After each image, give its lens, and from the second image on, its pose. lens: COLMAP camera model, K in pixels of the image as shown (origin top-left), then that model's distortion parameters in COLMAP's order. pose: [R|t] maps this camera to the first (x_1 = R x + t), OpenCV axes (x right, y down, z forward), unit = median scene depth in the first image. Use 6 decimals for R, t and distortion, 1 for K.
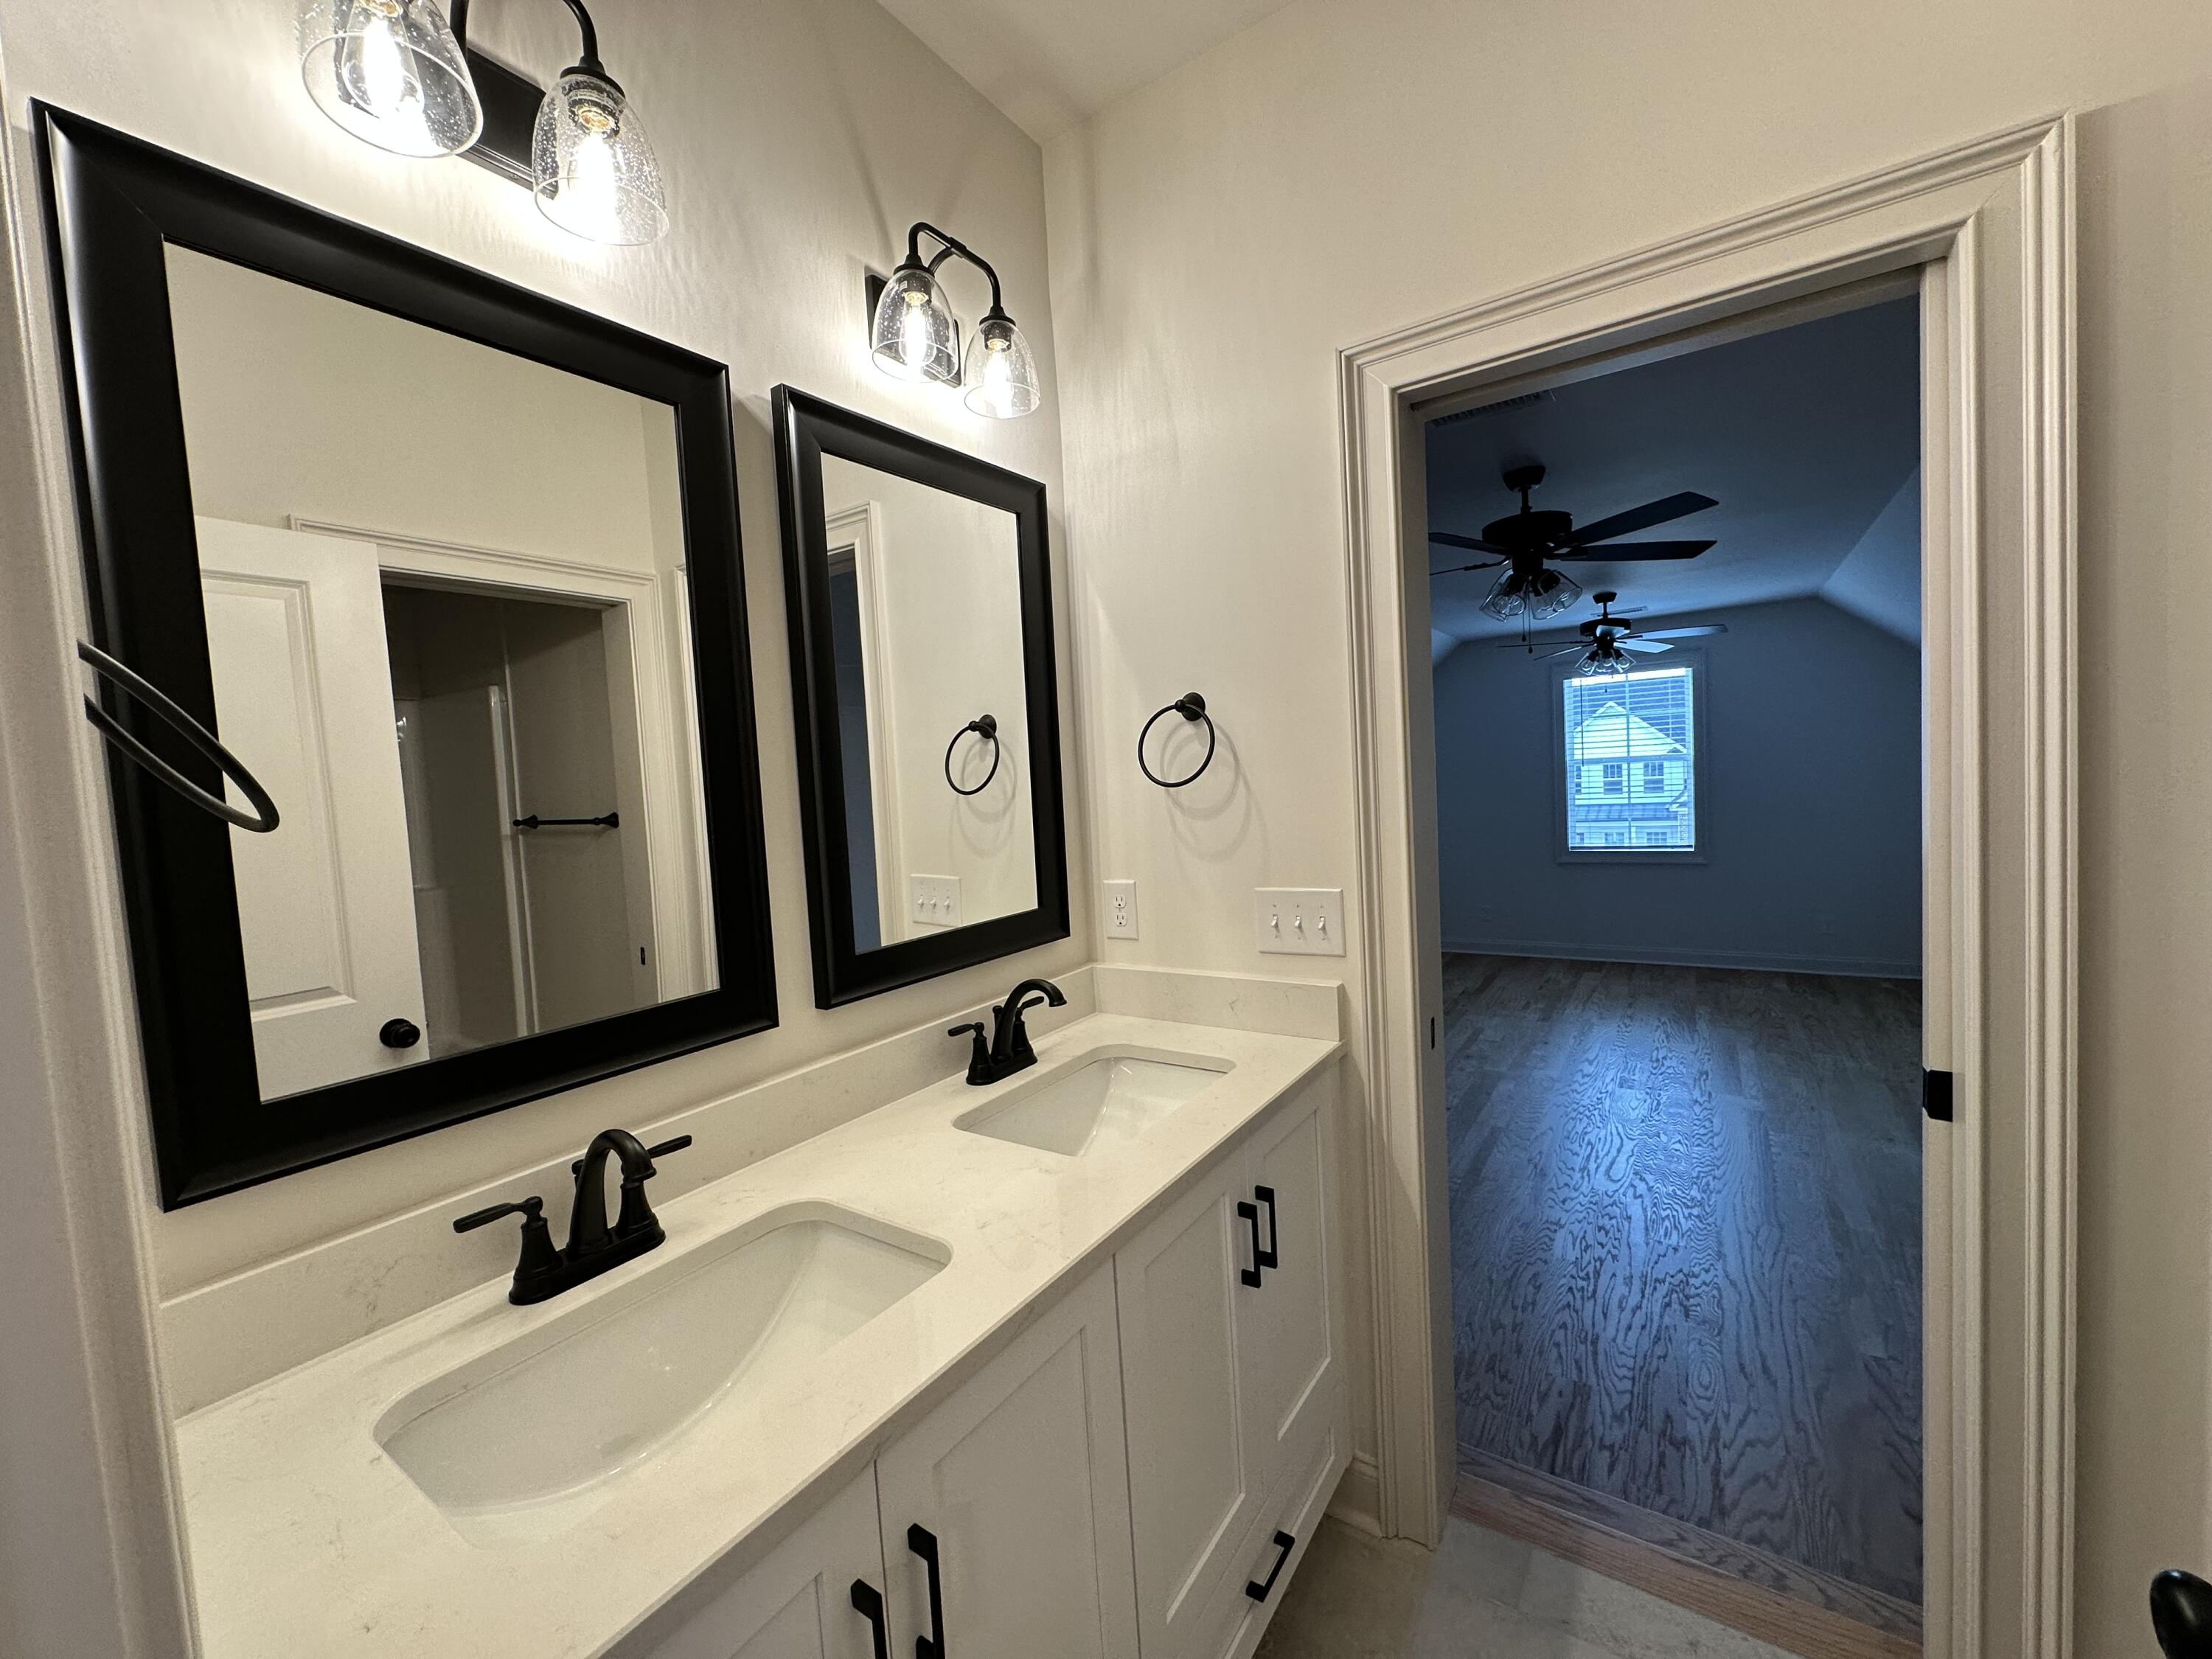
lens RADIAL K [[876.1, 0, 1106.0], [0, 876.1, 829.5], [0, 0, 1]] dist [-0.008071, 0.003987]
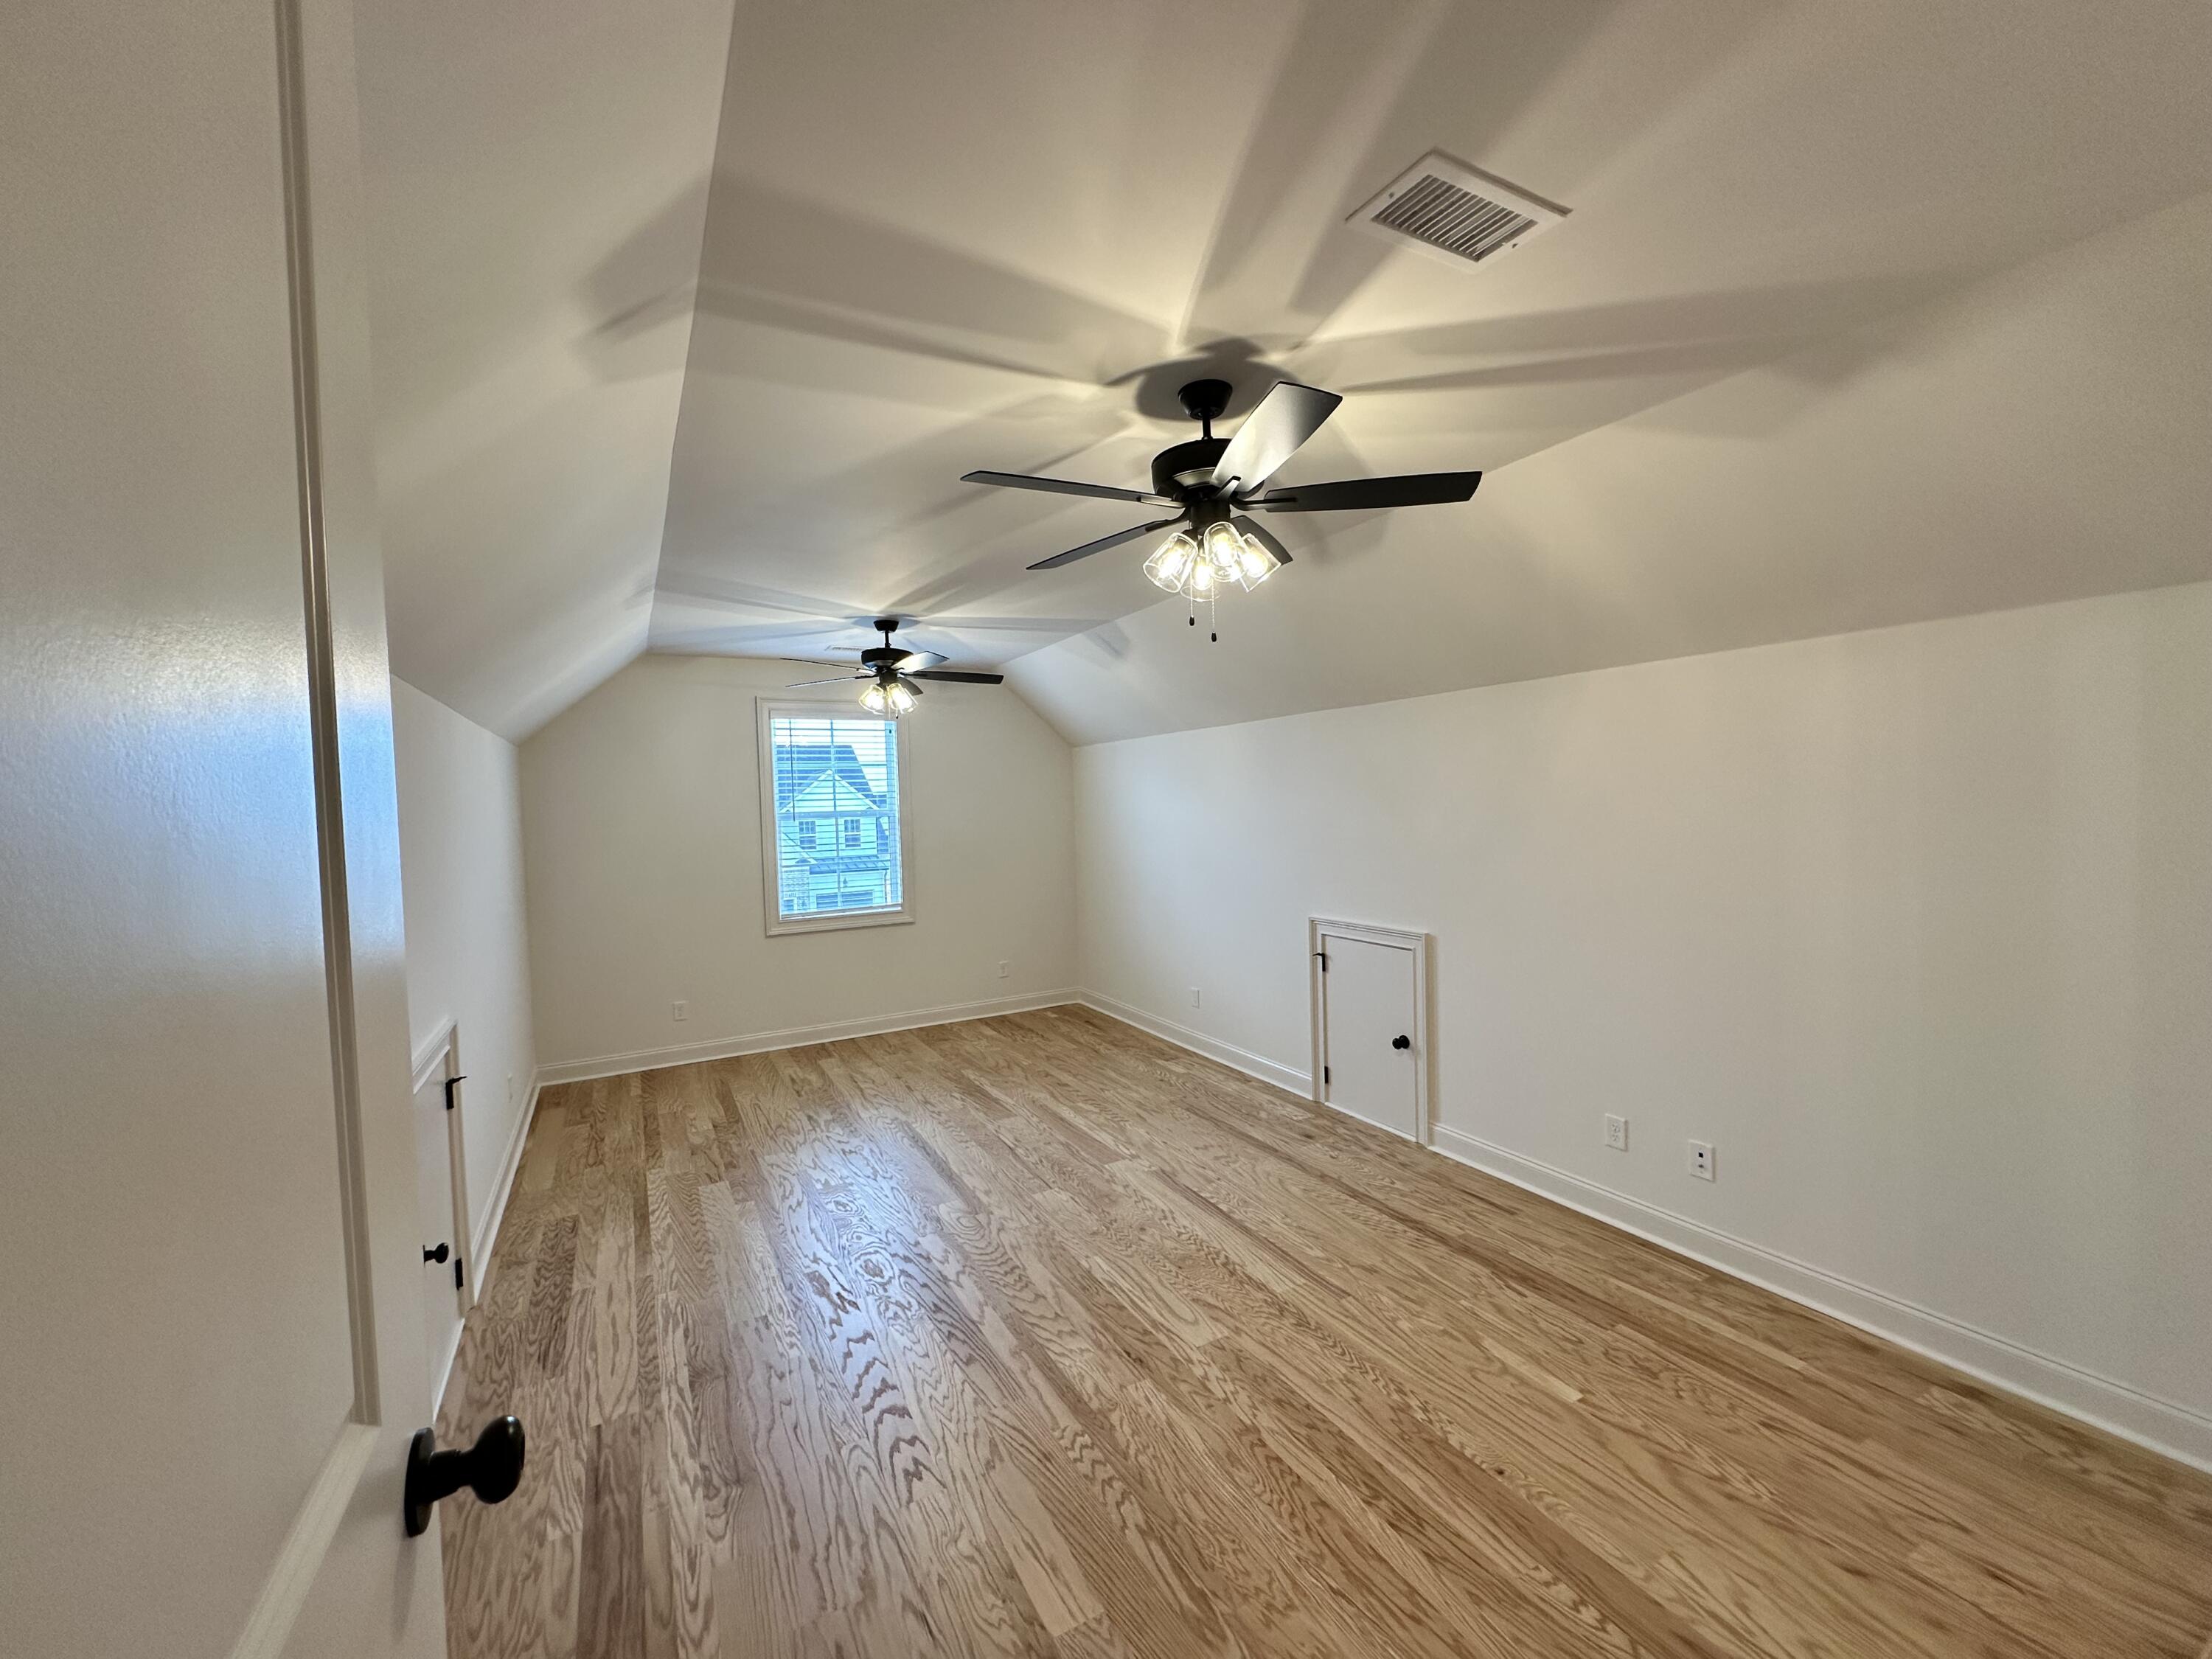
lens RADIAL K [[876.1, 0, 1106.0], [0, 876.1, 829.5], [0, 0, 1]] dist [-0.008071, 0.003987]
pose [[0.454817, 0.013673, 0.890480, -0.090712], [0.054204, 0.997603, -0.043003, -0.010152], [-0.888934, 0.067826, 0.452986, 0.353756]]
